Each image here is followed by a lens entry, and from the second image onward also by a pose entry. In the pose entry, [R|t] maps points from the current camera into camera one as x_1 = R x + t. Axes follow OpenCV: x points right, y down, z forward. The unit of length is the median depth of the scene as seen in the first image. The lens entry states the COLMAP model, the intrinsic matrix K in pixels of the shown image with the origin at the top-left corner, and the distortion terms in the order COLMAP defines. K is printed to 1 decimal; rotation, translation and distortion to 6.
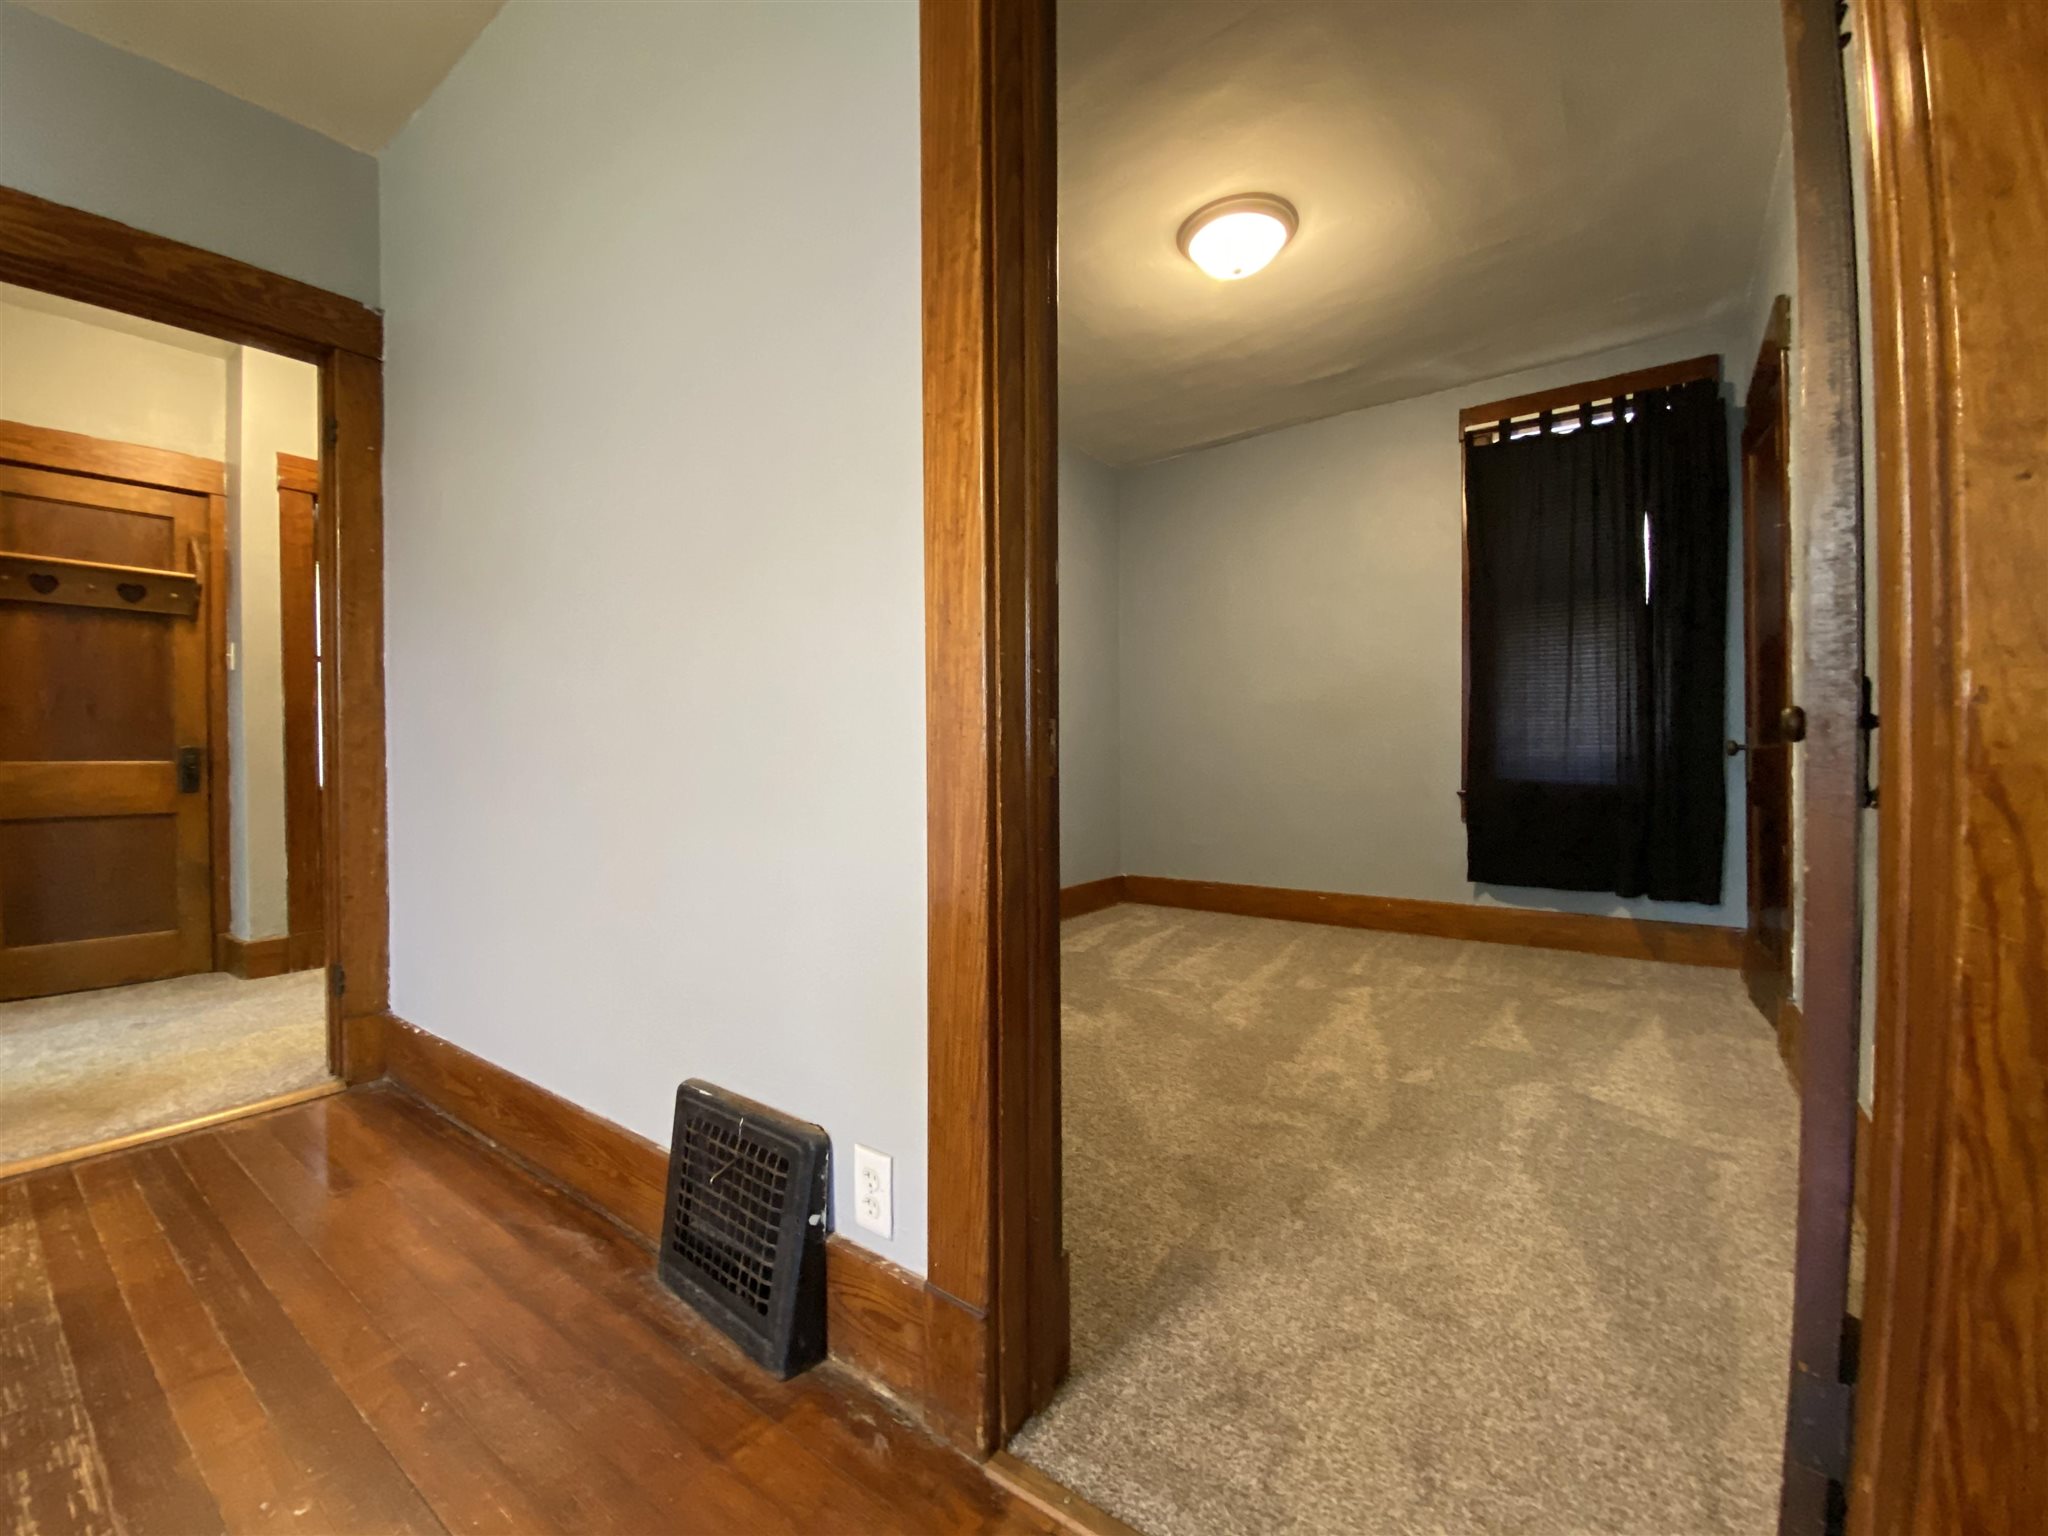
lens RADIAL K [[830.2, 0, 1020.8], [0, 830.2, 768.8], [0, 0, 1]] dist [0.012714, -0.017324]
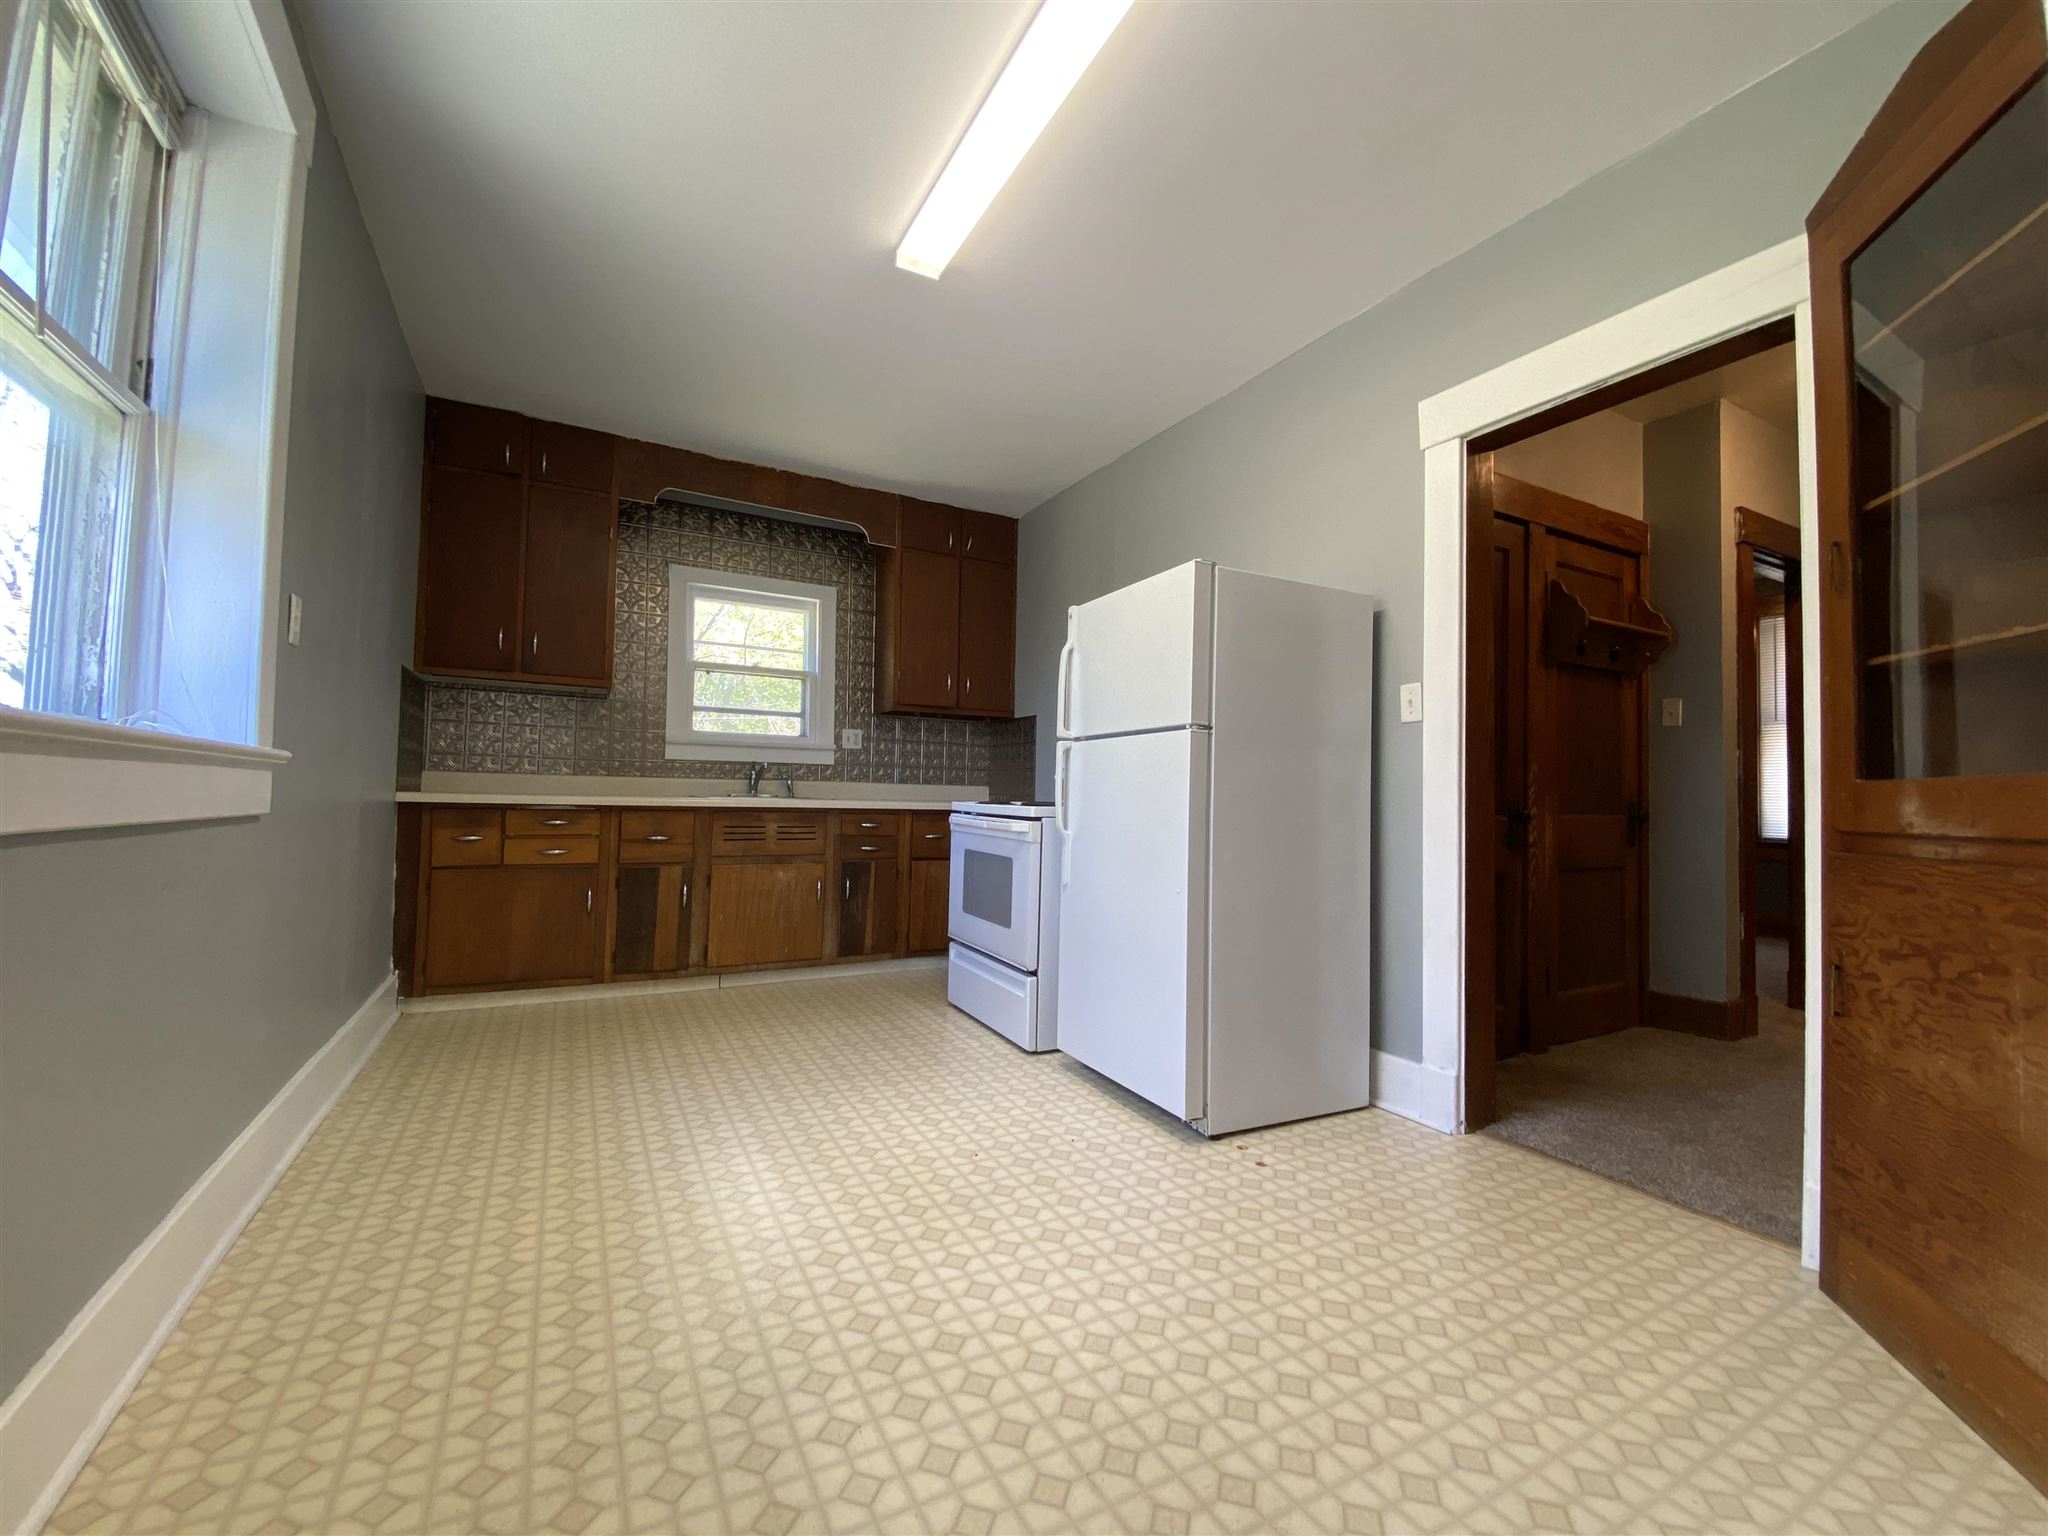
lens RADIAL K [[830.2, 0, 1020.8], [0, 830.2, 768.8], [0, 0, 1]] dist [0.012714, -0.017324]
pose [[0.906356, 0.009653, -0.422405, -2.080700], [-0.028733, 0.998833, -0.038825, -0.008762], [0.421537, 0.047326, 0.905575, -0.416355]]
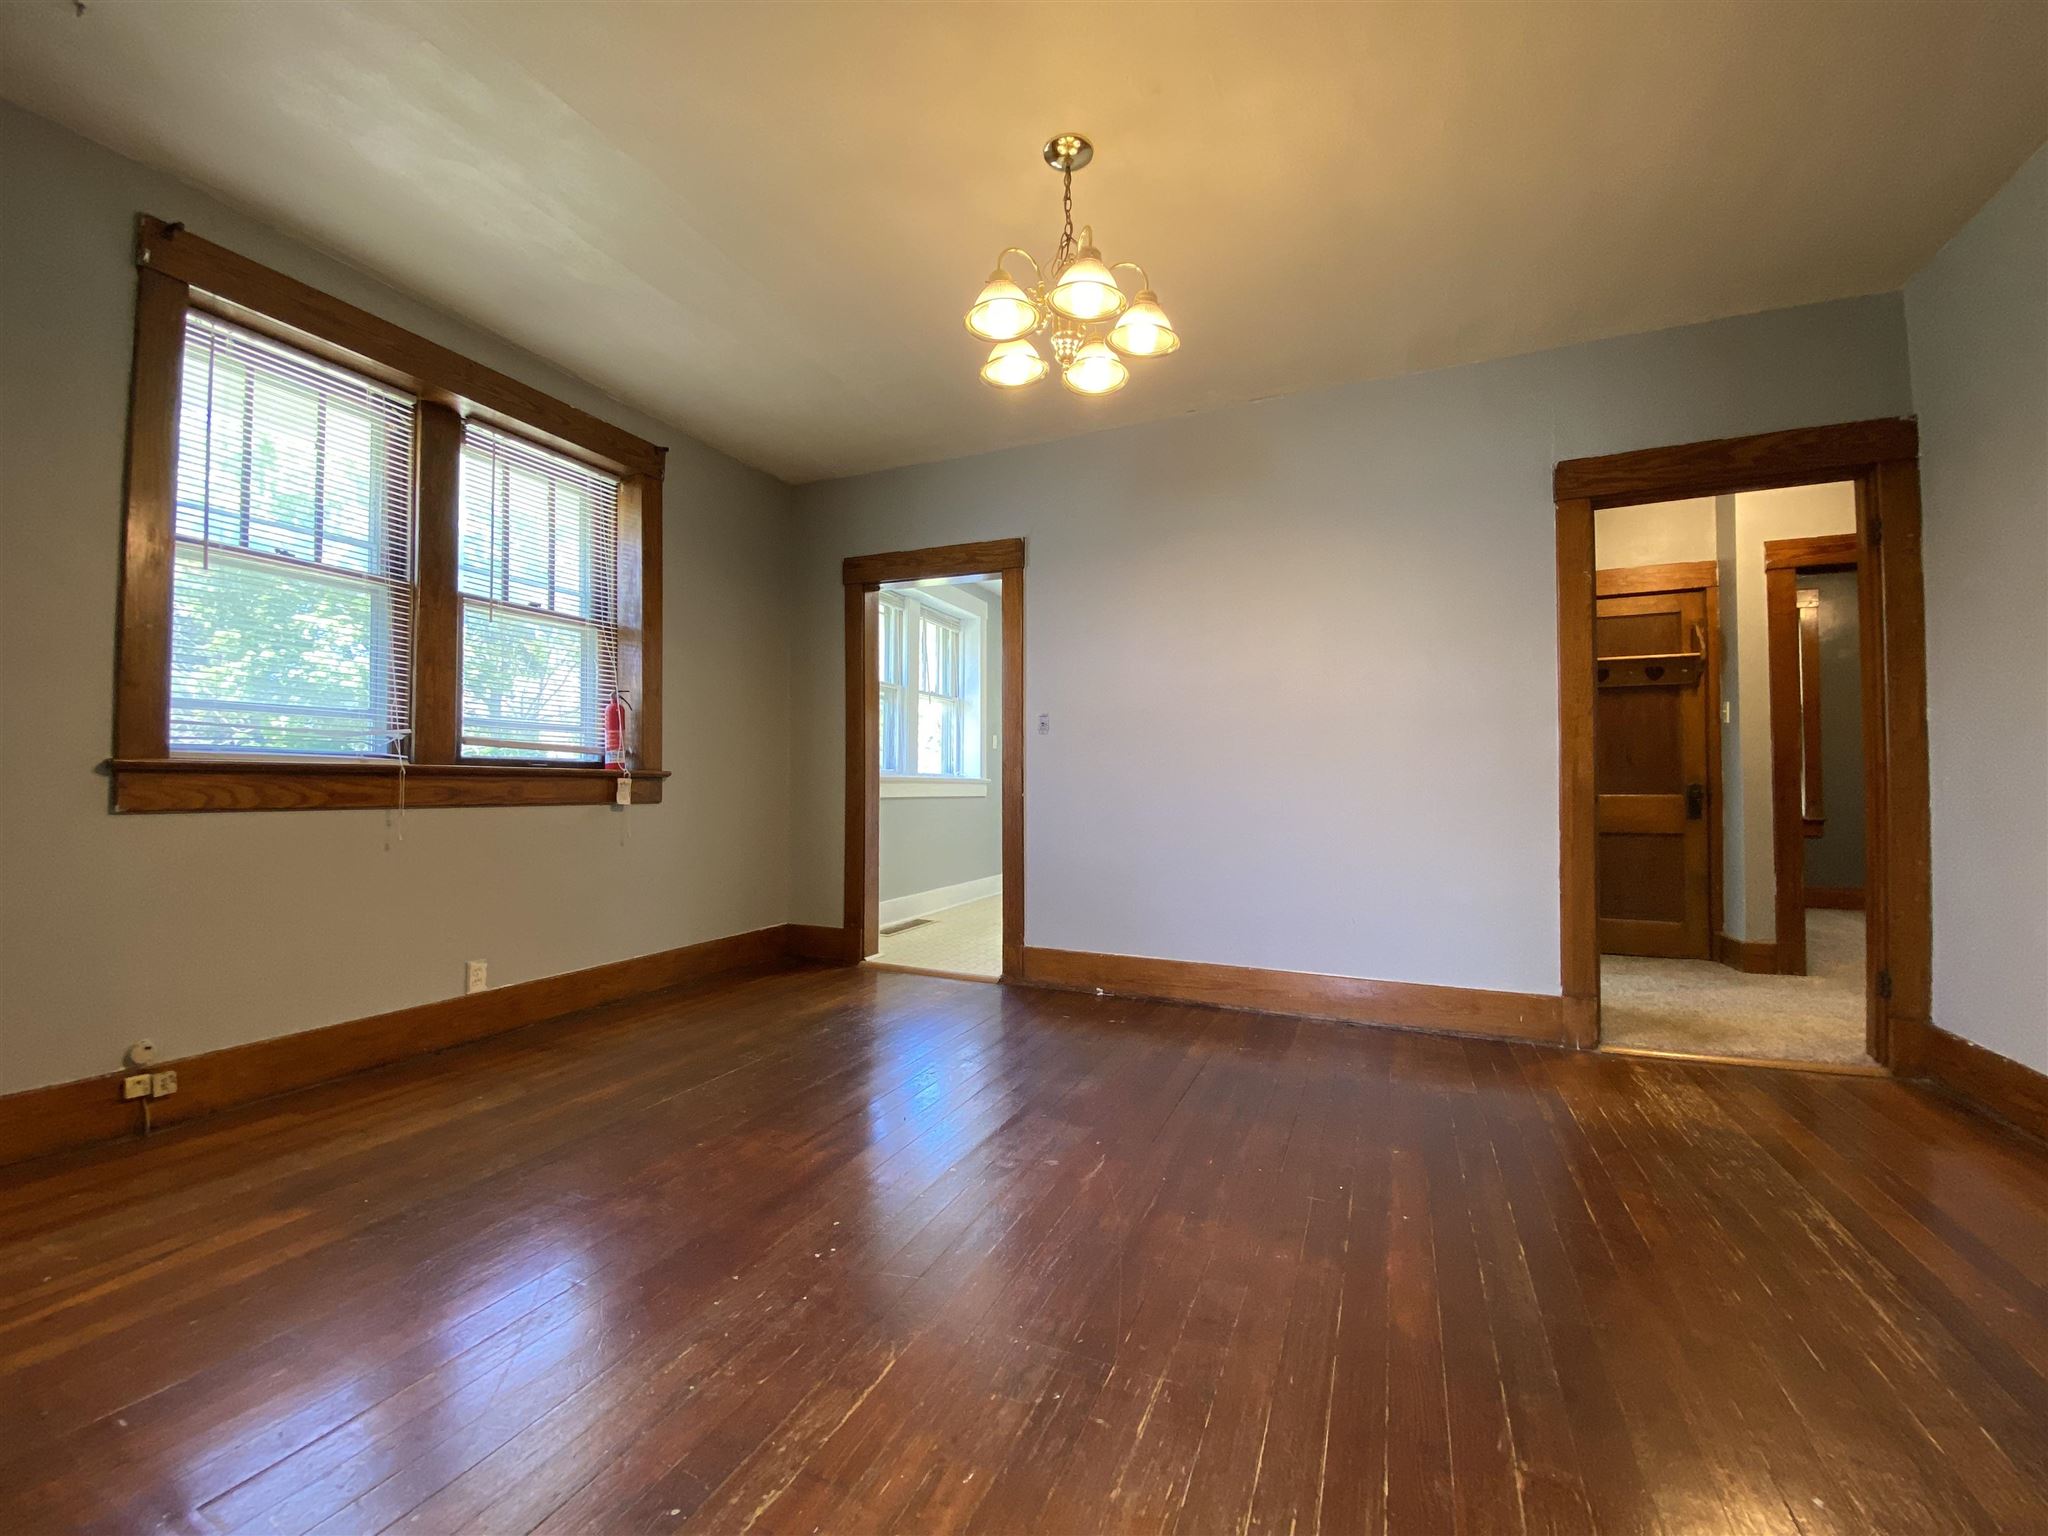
lens RADIAL K [[828.3, 0, 1019.2], [0, 828.3, 768.9], [0, 0, 1]] dist [0.022018, -0.023550]
pose [[0.213406, -0.014473, -0.976856, 0.087728], [-0.012145, 0.999774, -0.017466, -0.024288], [0.976888, 0.015591, 0.213182, -0.537136]]
